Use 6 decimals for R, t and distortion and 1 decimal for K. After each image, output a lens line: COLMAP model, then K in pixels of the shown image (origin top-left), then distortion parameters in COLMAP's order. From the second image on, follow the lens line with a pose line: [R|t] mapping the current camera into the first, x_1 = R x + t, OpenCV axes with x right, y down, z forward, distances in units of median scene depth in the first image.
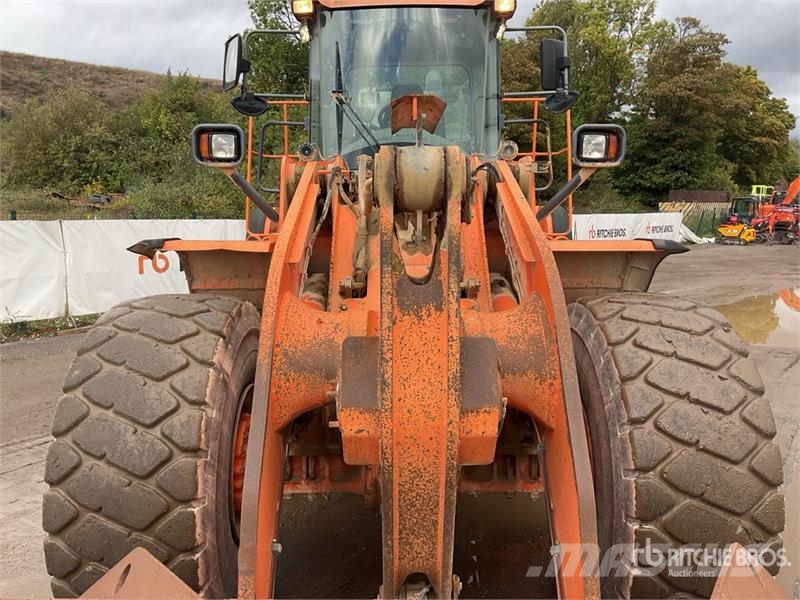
lens RADIAL K [[666.1, 0, 398.5], [0, 666.1, 297.4], [0, 0, 1]] dist [0.124403, -0.250357]
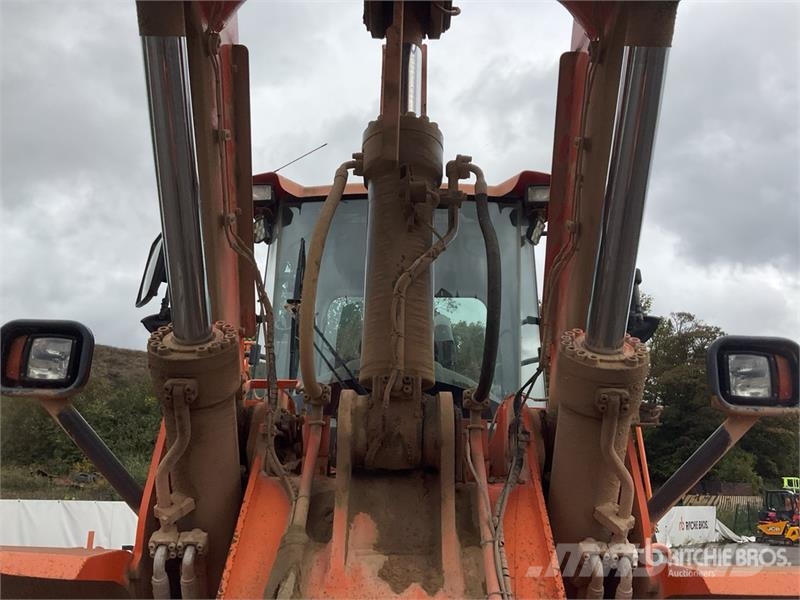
lens RADIAL K [[667.7, 0, 395.0], [0, 667.7, 297.3], [0, 0, 1]] dist [-0.004183, -0.006769]
pose [[0.999710, 0.016266, -0.017731, 0.002453], [-0.022078, 0.913086, -0.407169, -0.007849], [0.009567, 0.407442, 0.913181, 0.064542]]
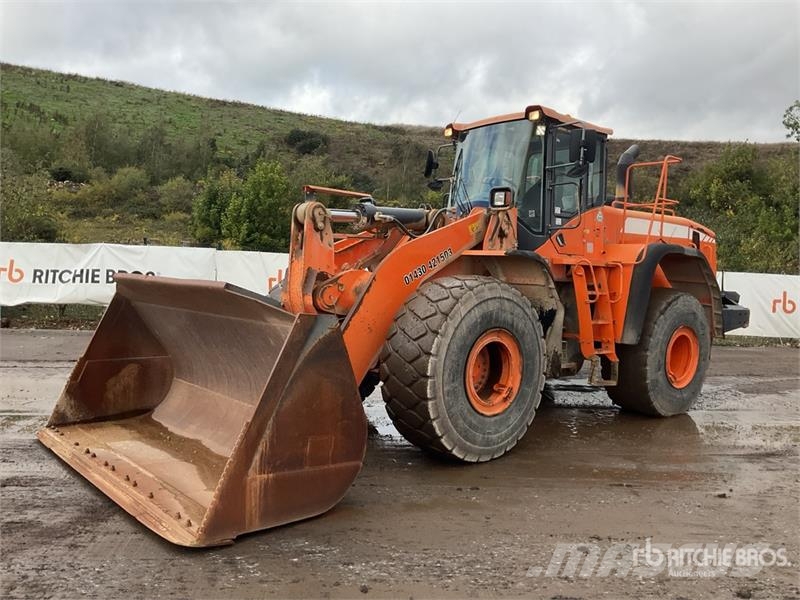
lens RADIAL K [[673.0, 0, 389.1], [0, 673.0, 288.8], [0, 0, 1]] dist [0.127679, -0.183725]
pose [[0.649400, 0.050213, -0.758788, 0.193012], [-0.139299, 0.988789, -0.053785, 0.019443], [0.747580, 0.140627, 0.649114, -0.044892]]
